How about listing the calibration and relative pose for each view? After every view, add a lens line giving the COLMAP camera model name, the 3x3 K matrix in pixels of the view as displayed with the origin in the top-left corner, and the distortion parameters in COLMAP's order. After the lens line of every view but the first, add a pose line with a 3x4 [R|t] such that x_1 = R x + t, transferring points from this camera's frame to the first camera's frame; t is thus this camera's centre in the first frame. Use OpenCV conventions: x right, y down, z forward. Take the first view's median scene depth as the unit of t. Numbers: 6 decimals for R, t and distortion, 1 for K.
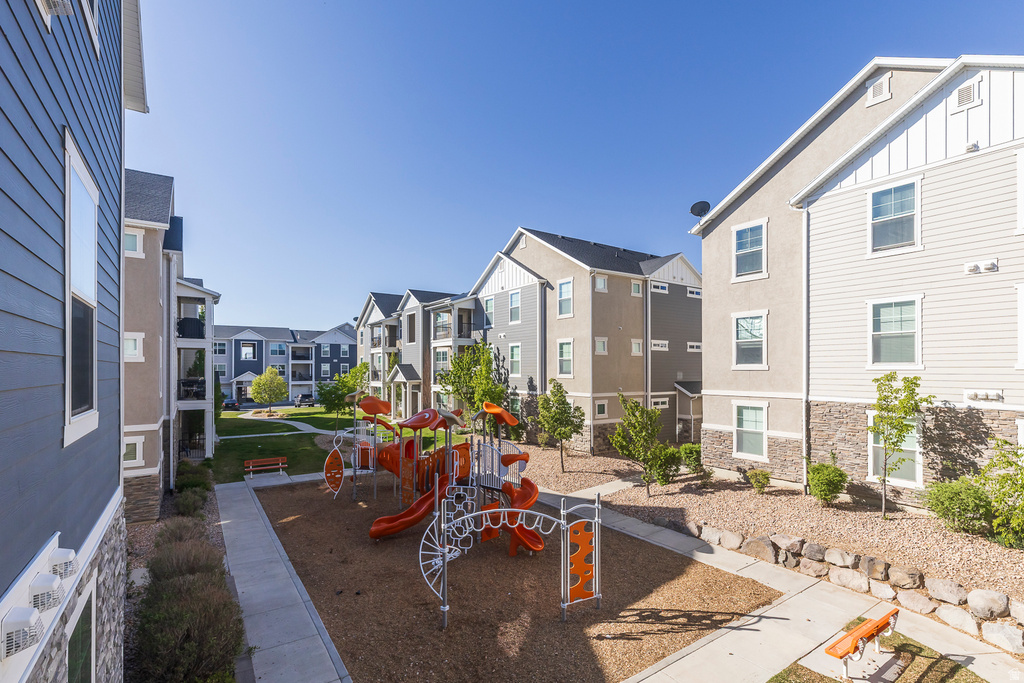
lens RADIAL K [[459.6, 0, 504.5], [0, 459.6, 371.6], [0, 0, 1]] dist [0.003192, -0.000272]
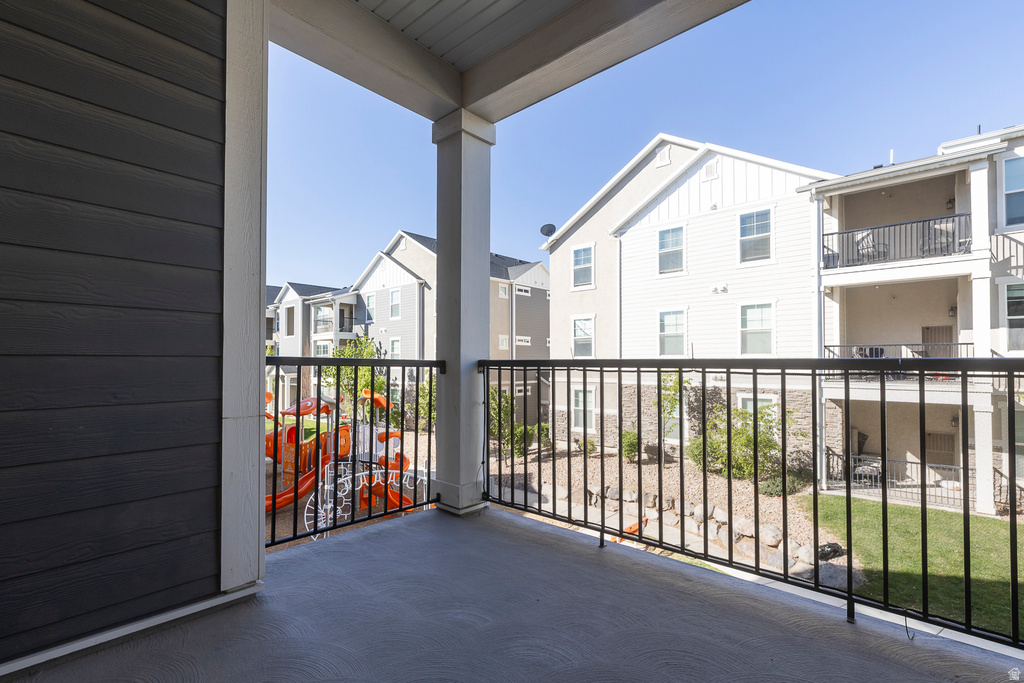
lens RADIAL K [[479.8, 0, 502.1], [0, 479.8, 354.0], [0, 0, 1]] dist [-0.001229, -0.001439]
pose [[0.974241, 0.003478, 0.225482, 0.019341], [0.002795, 0.999618, -0.027492, 0.011536], [-0.225492, 0.027414, 0.973859, -0.206947]]
